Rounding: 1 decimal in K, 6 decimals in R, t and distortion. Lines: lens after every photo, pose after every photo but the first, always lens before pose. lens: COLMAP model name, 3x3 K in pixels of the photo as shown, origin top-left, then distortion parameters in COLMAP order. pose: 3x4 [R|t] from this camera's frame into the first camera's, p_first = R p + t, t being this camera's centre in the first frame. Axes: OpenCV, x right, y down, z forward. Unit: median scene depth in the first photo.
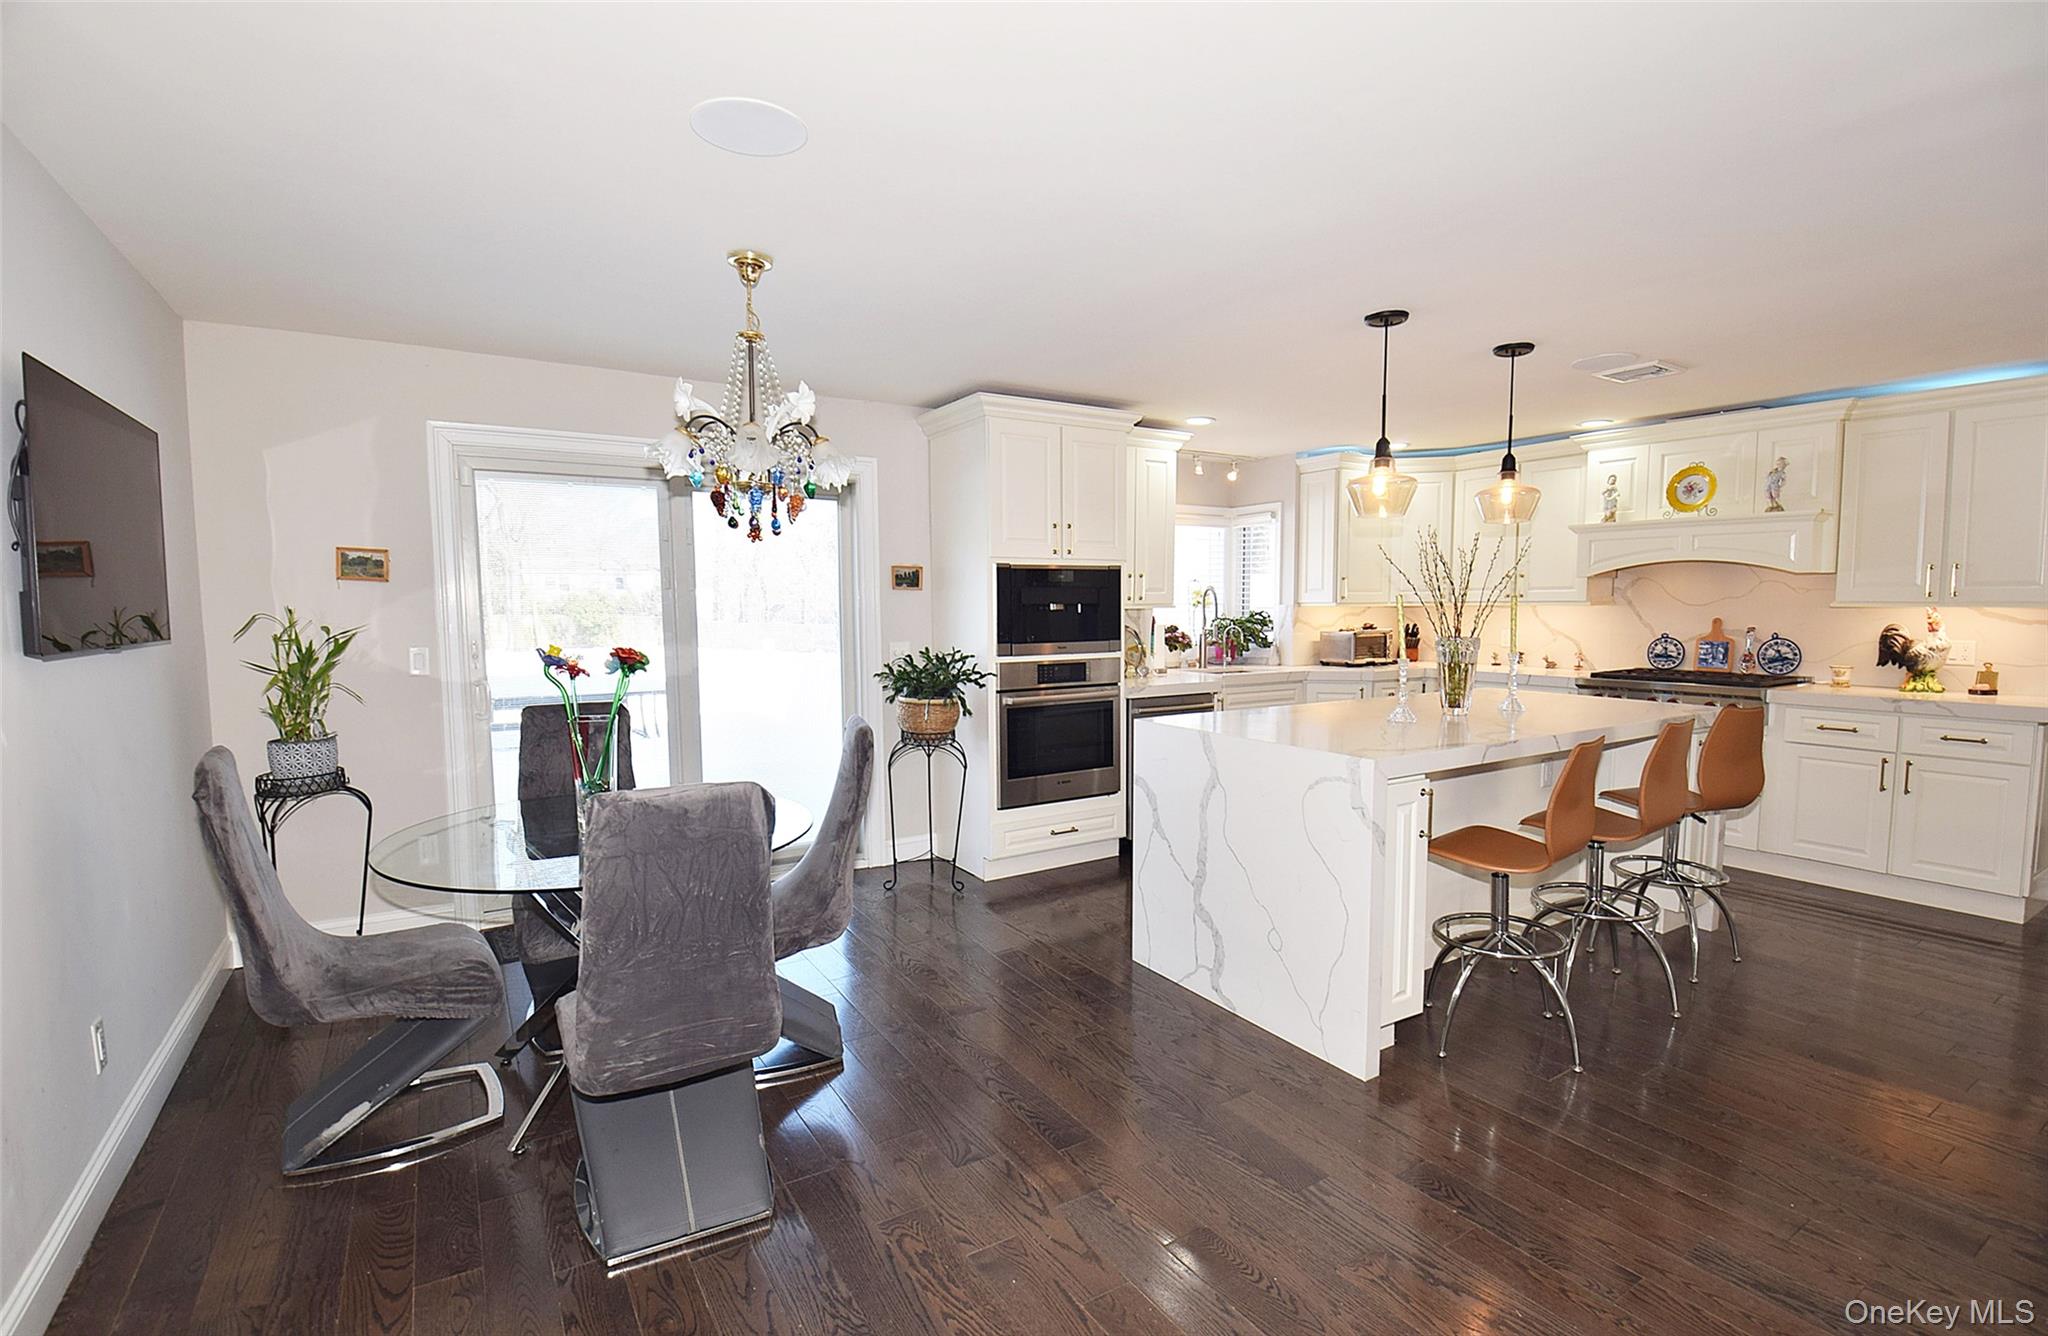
lens RADIAL K [[946.9, 0, 1029.4], [0, 946.9, 672.1], [0, 0, 1]] dist [-0.004293, -0.000532]
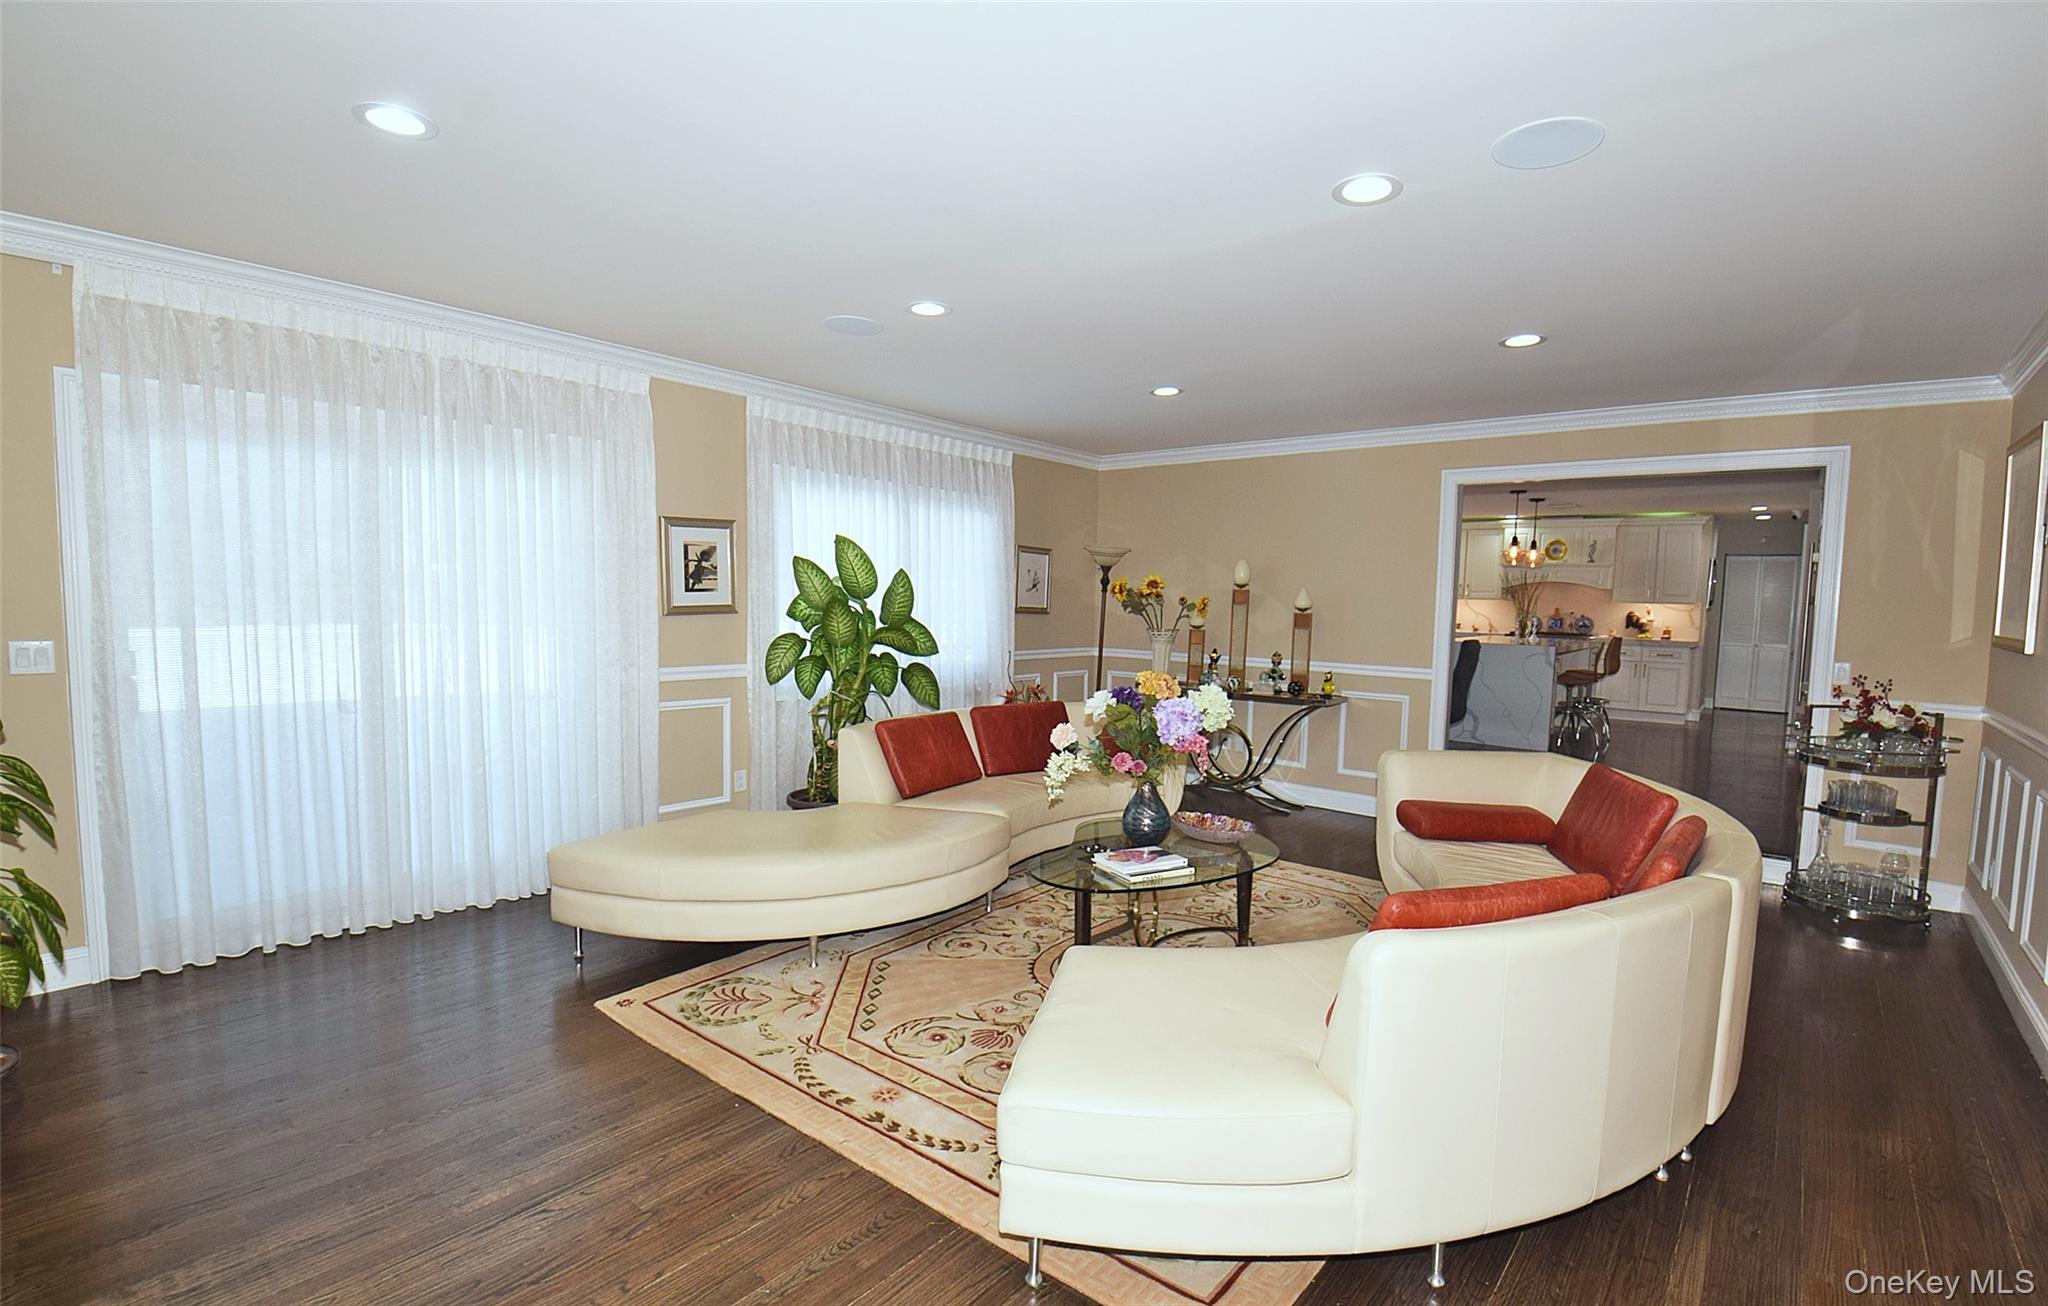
lens RADIAL K [[922.6, 0, 1019.7], [0, 922.6, 668.3], [0, 0, 1]] dist [0.004149, 0.000126]
pose [[0.952082, -0.002965, 0.305829, -1.175257], [0.000116, 0.999956, 0.009332, 0.066229], [-0.305843, -0.008849, 0.952041, -0.700251]]
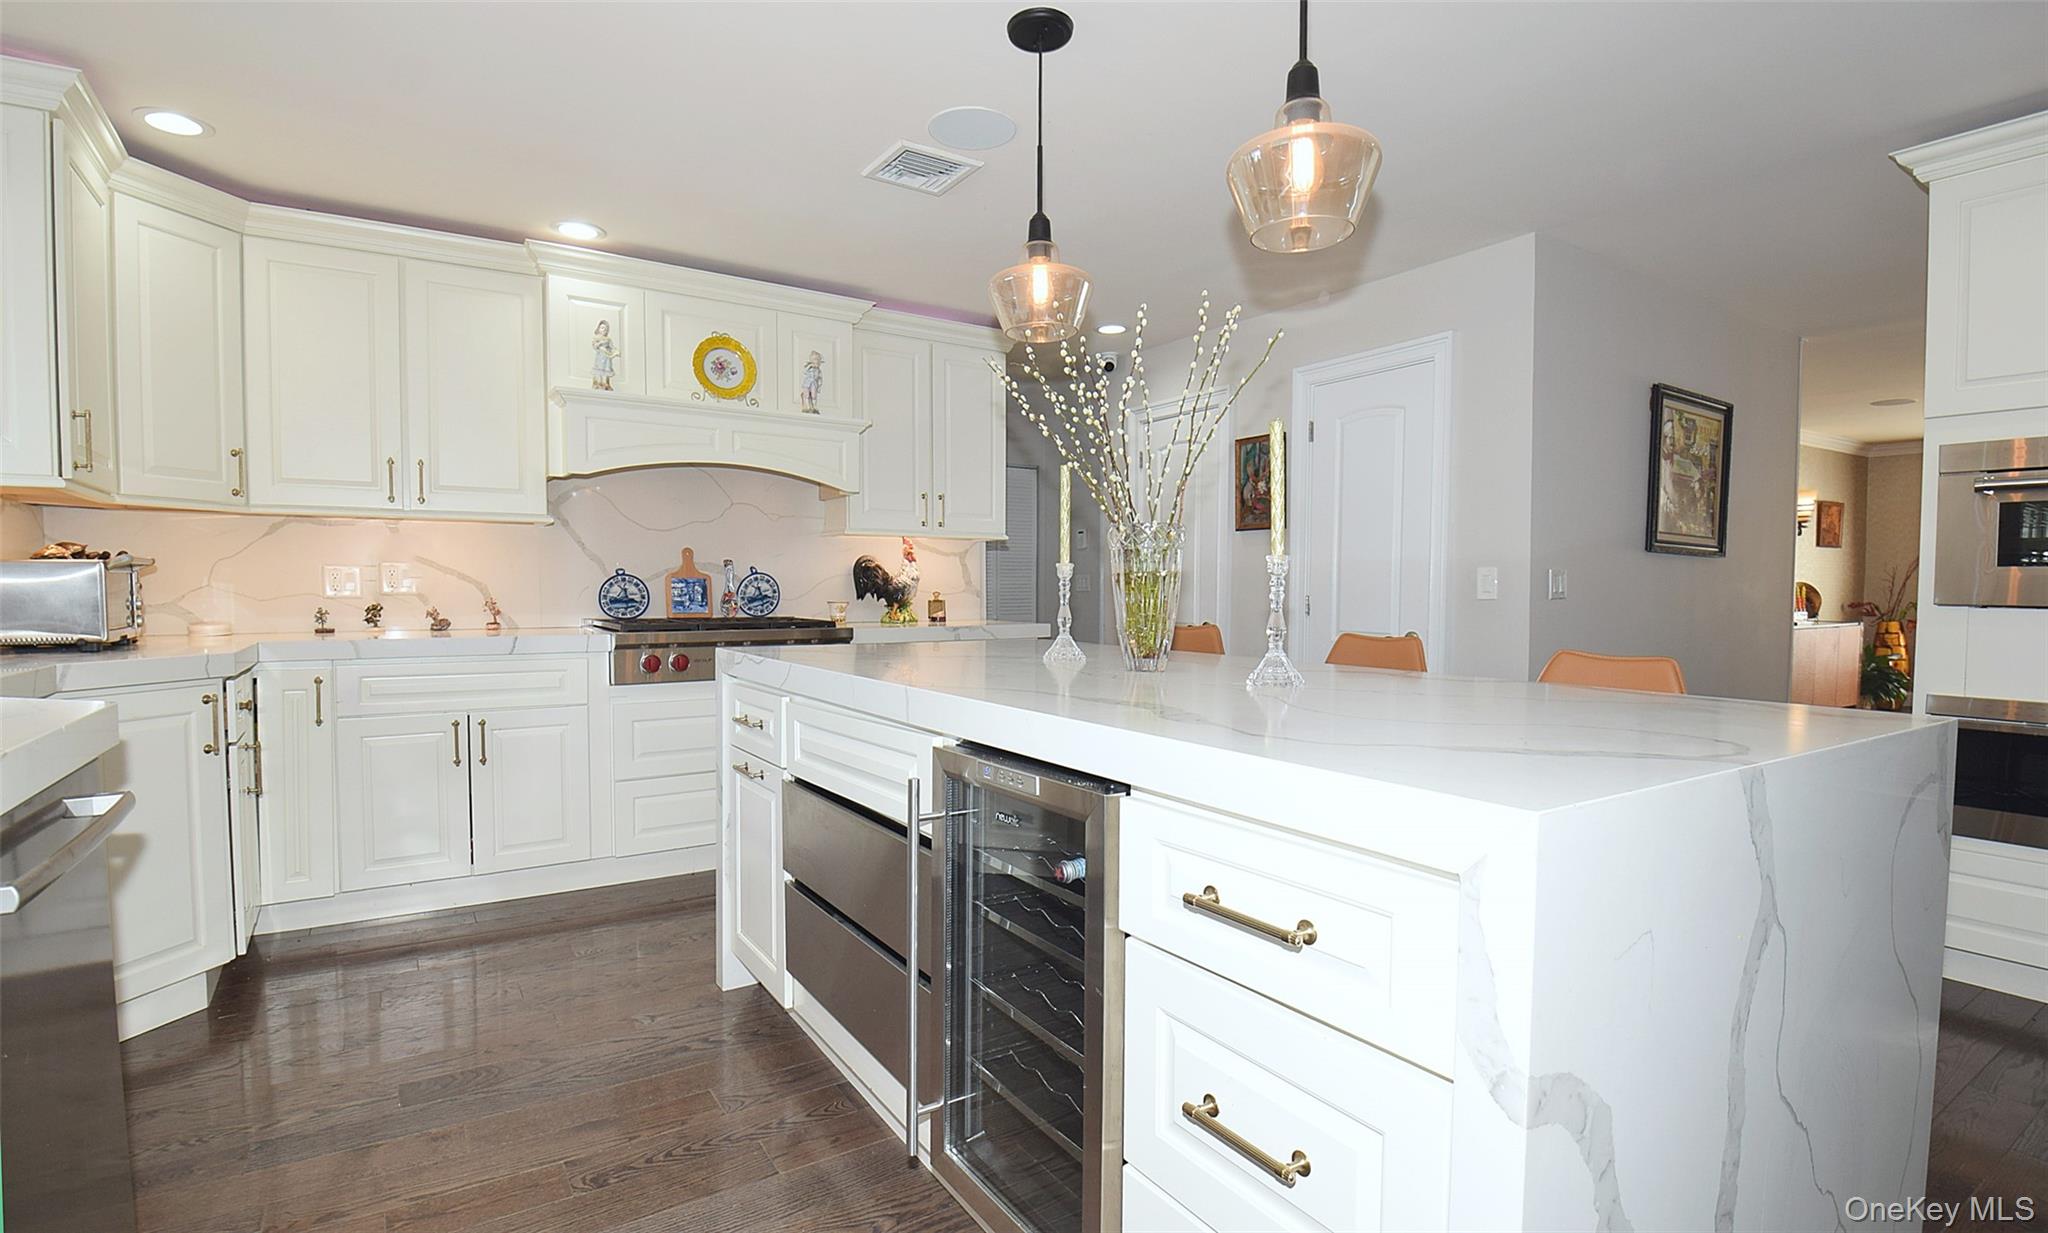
lens RADIAL K [[970.9, 0, 1023.7], [0, 970.9, 620.1], [0, 0, 1]] dist [-0.000871, -0.000070]
pose [[-0.016439, -0.027971, 0.999474, -0.064082], [0.071787, 0.996996, 0.029083, -0.002267], [-0.997285, 0.072227, -0.014382, 0.776977]]
